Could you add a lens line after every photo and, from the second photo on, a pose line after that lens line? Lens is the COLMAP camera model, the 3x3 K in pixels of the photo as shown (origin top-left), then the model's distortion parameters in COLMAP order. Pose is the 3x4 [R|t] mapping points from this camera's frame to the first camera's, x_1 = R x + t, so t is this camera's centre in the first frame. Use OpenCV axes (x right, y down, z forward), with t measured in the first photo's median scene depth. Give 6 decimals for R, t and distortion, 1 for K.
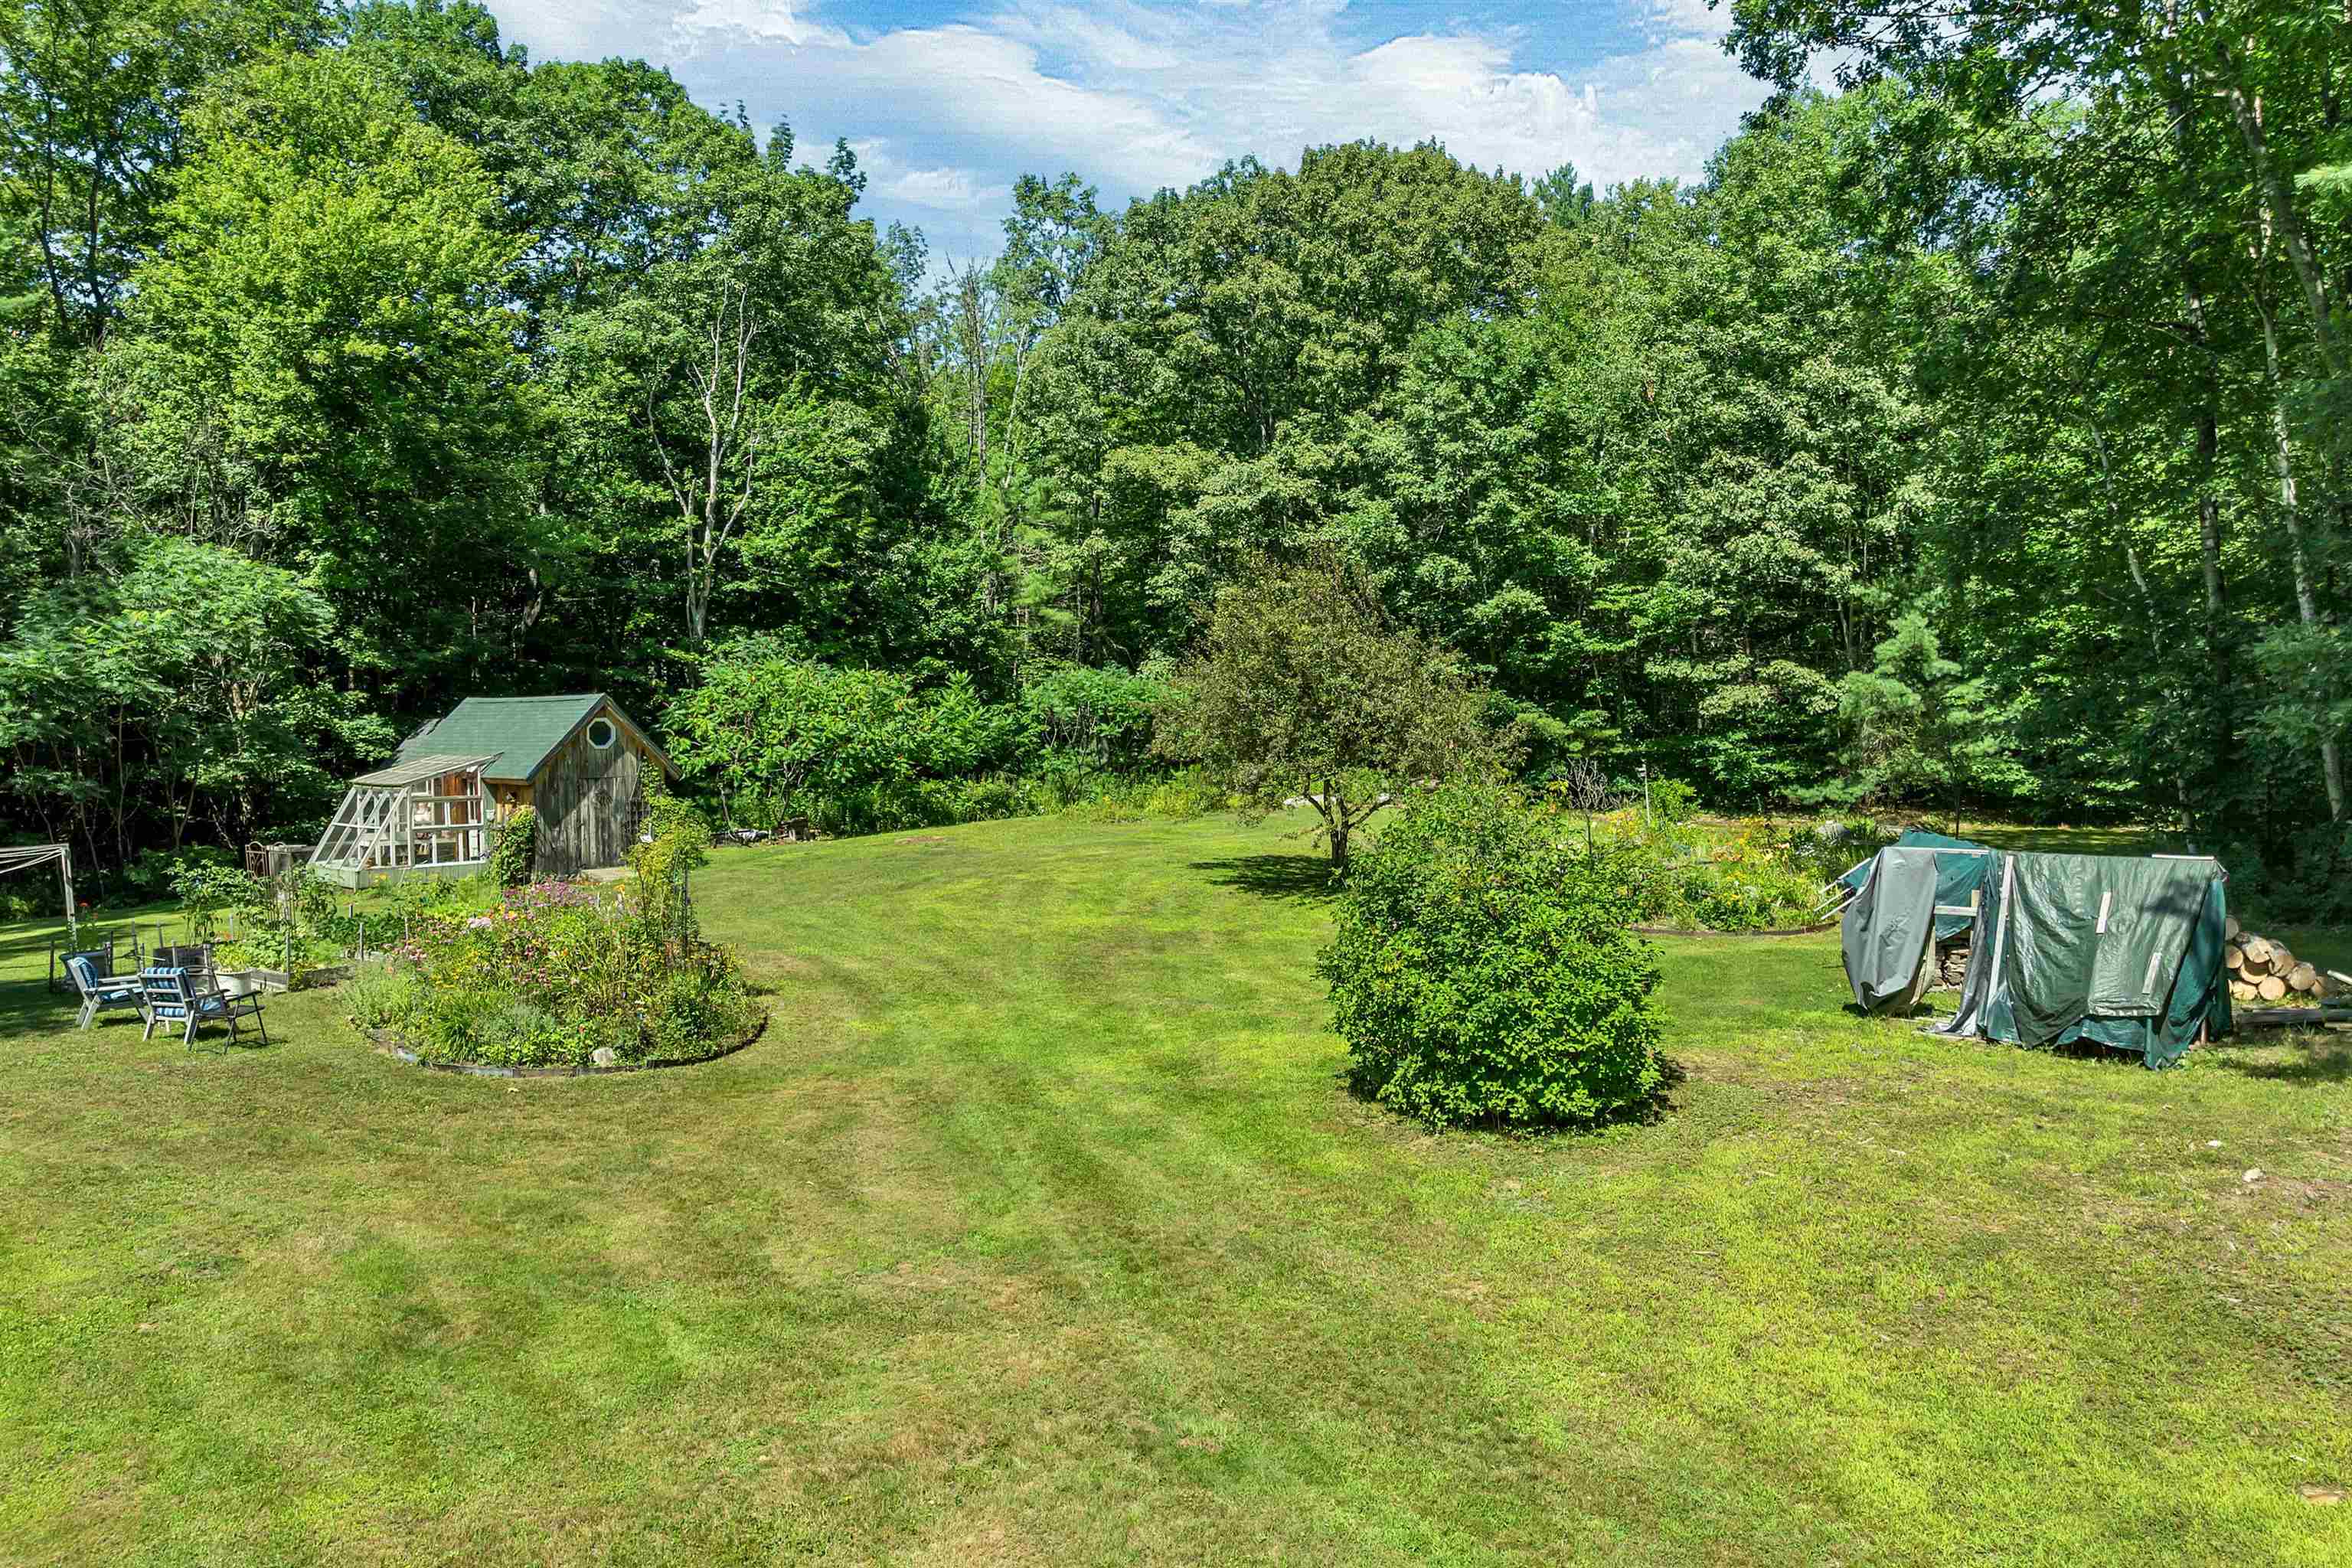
lens RADIAL K [[1677.3, 0, 1166.6], [0, 1677.3, 823.6], [0, 0, 1]] dist [-0.025607, 0.001914]
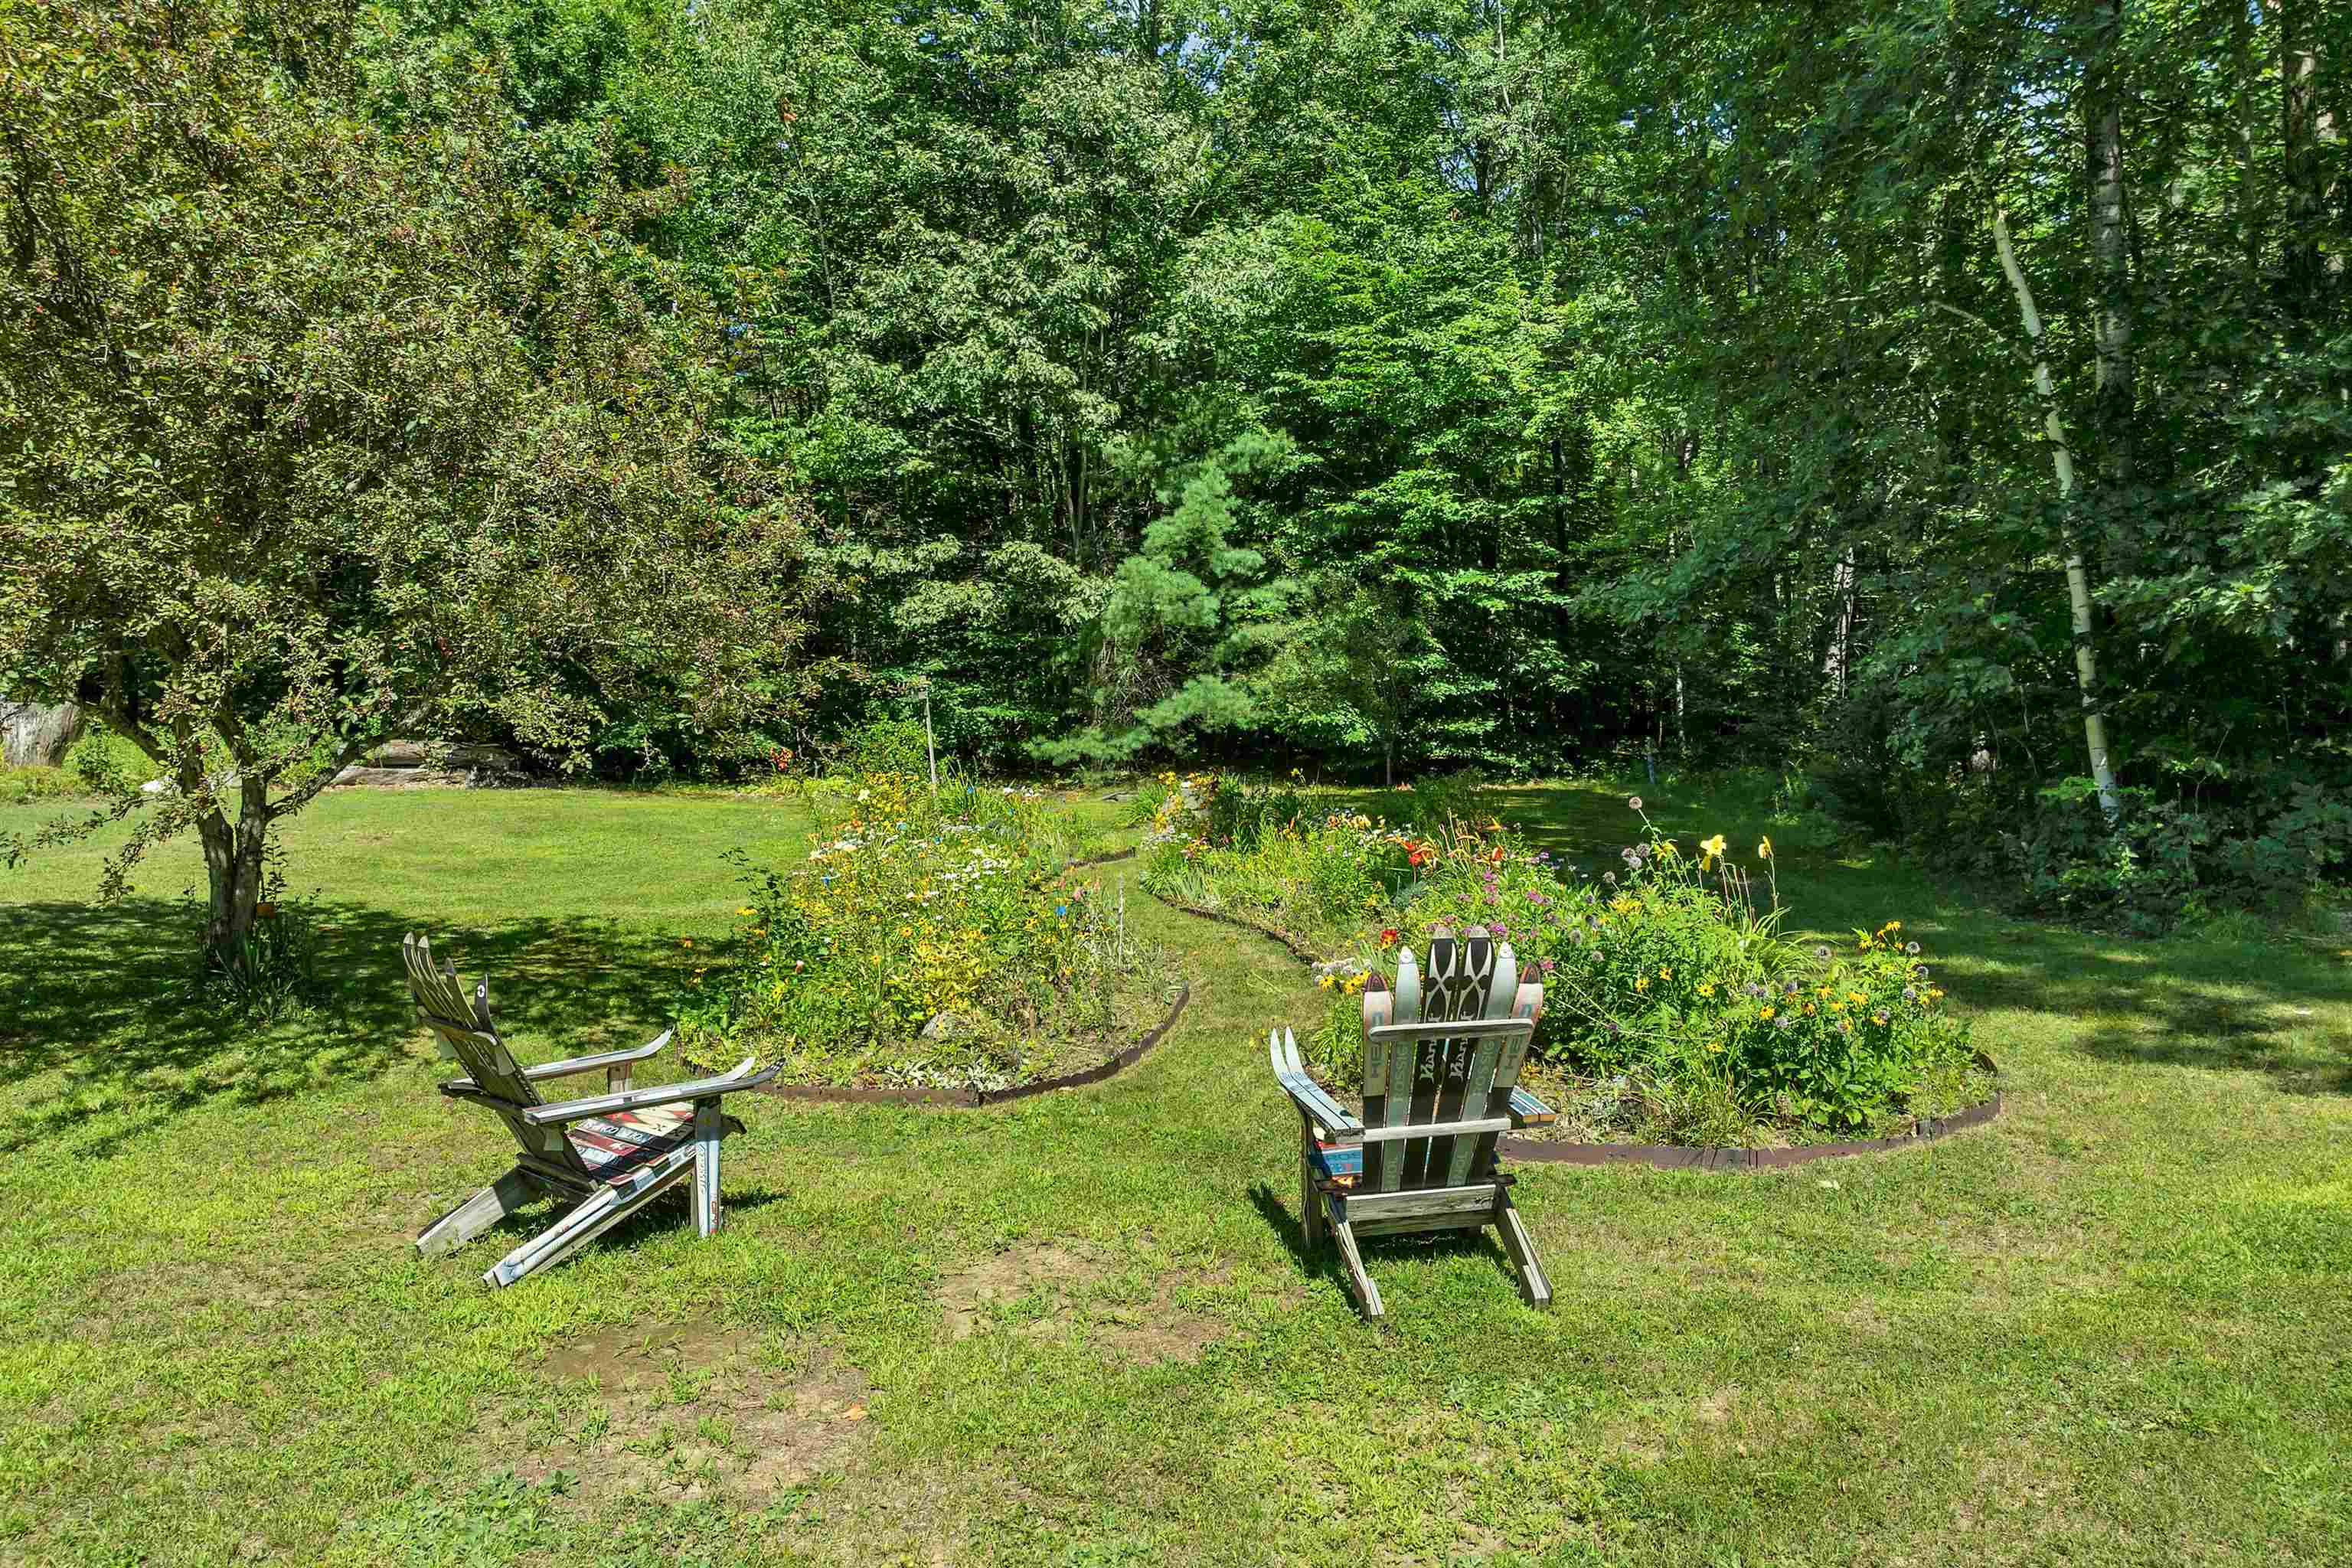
lens RADIAL K [[1696.2, 0, 1187.0], [0, 1696.2, 791.0], [0, 0, 1]] dist [-0.070407, 0.039572]
pose [[0.831280, -0.032111, 0.554926, 0.058052], [0.036159, 0.999339, 0.003662, -0.002401], [-0.554677, 0.017021, 0.831891, 0.413741]]
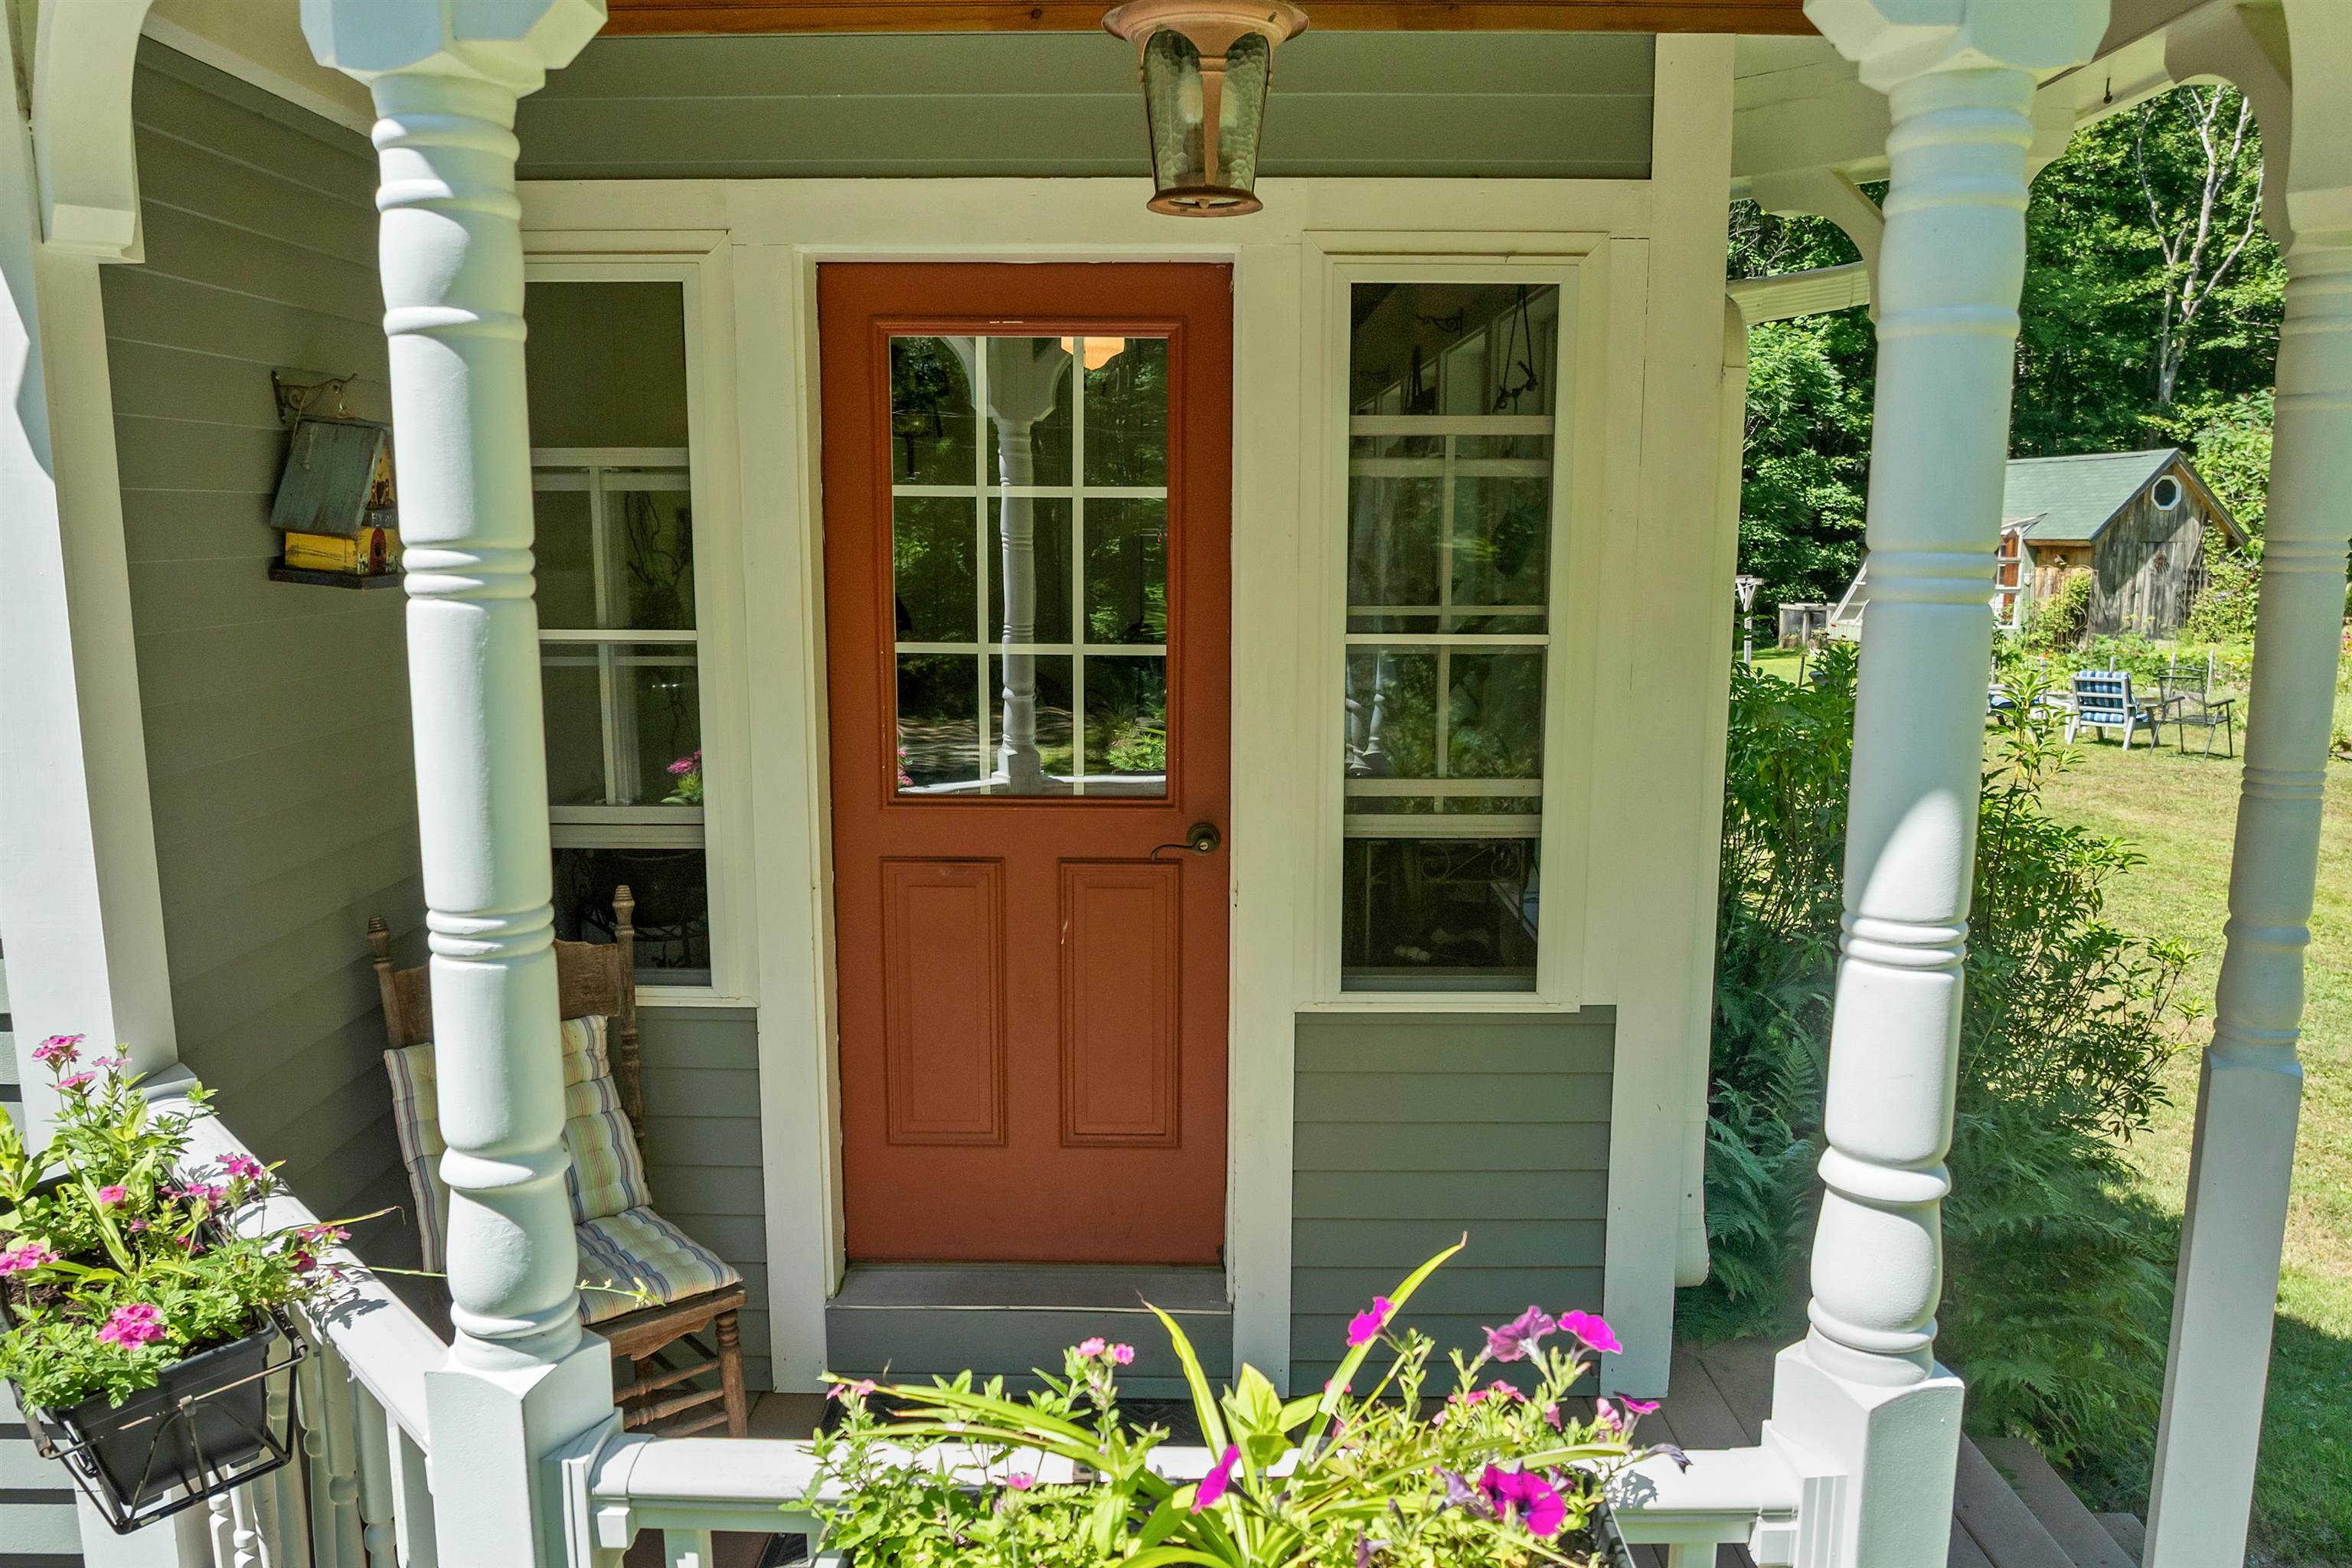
lens RADIAL K [[1696.2, 0, 1187.0], [0, 1696.2, 791.0], [0, 0, 1]] dist [-0.070407, 0.039572]
pose [[0.802511, 0.094442, -0.589116, -0.157892], [-0.042759, 0.993958, 0.101094, 0.028261], [0.595104, -0.055939, 0.801700, -0.037274]]
